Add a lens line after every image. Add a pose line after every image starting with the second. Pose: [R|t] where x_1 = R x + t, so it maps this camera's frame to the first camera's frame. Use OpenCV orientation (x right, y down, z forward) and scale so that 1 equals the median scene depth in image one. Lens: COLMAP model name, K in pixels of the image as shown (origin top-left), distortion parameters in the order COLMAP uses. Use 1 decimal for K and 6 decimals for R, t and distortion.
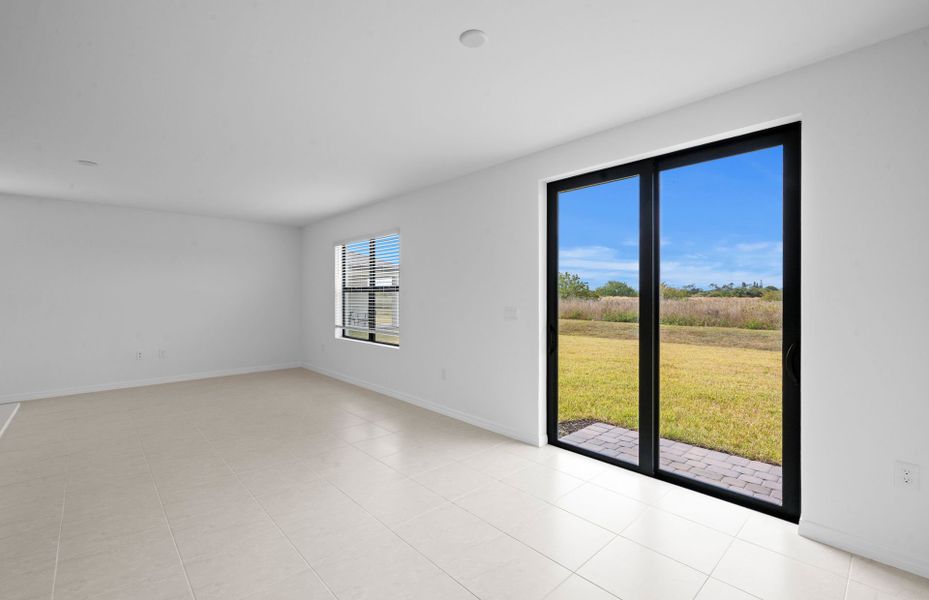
lens RADIAL K [[401.2, 0, 459.7], [0, 401.2, 295.3], [0, 0, 1]] dist [0.004512, -0.000131]
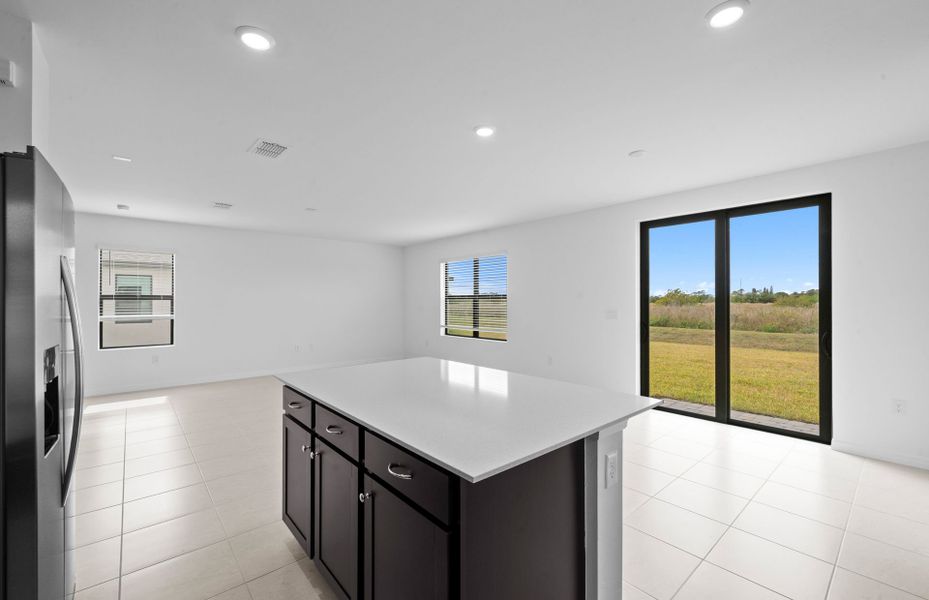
lens RADIAL K [[381.2, 0, 459.2], [0, 381.2, 300.4], [0, 0, 1]] dist [-0.002623, -0.000111]
pose [[0.999015, -0.001833, -0.044329, -0.227127], [0.001686, 0.999993, -0.003335, -0.000221], [0.044335, 0.003257, 0.999011, -0.230424]]
